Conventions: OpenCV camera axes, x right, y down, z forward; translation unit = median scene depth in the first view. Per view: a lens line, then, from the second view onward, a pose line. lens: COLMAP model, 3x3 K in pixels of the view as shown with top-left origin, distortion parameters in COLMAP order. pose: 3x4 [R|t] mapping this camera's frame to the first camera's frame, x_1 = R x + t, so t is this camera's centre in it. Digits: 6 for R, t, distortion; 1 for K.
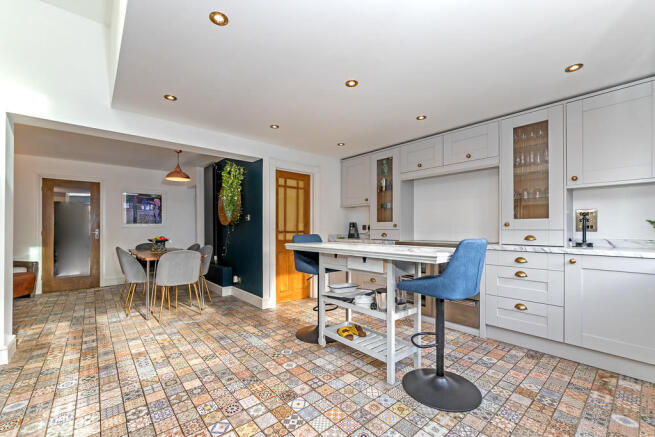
lens RADIAL K [[279.7, 0, 327.2], [0, 279.7, 226.9], [0, 0, 1]] dist [0.051726, -0.000041]
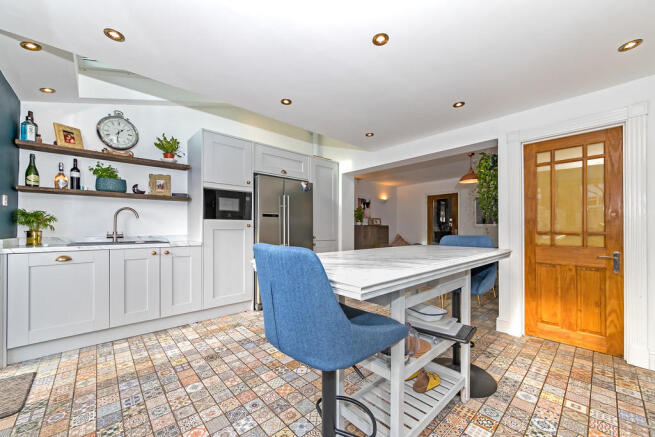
lens RADIAL K [[259.4, 0, 326.2], [0, 259.4, 228.0], [0, 0, 1]] dist [0.000305, -0.000307]
pose [[0.042613, -0.005090, -0.999079, 0.582962], [0.007152, 0.999963, -0.004790, 0.008110], [0.999066, -0.006941, 0.042648, 0.610639]]
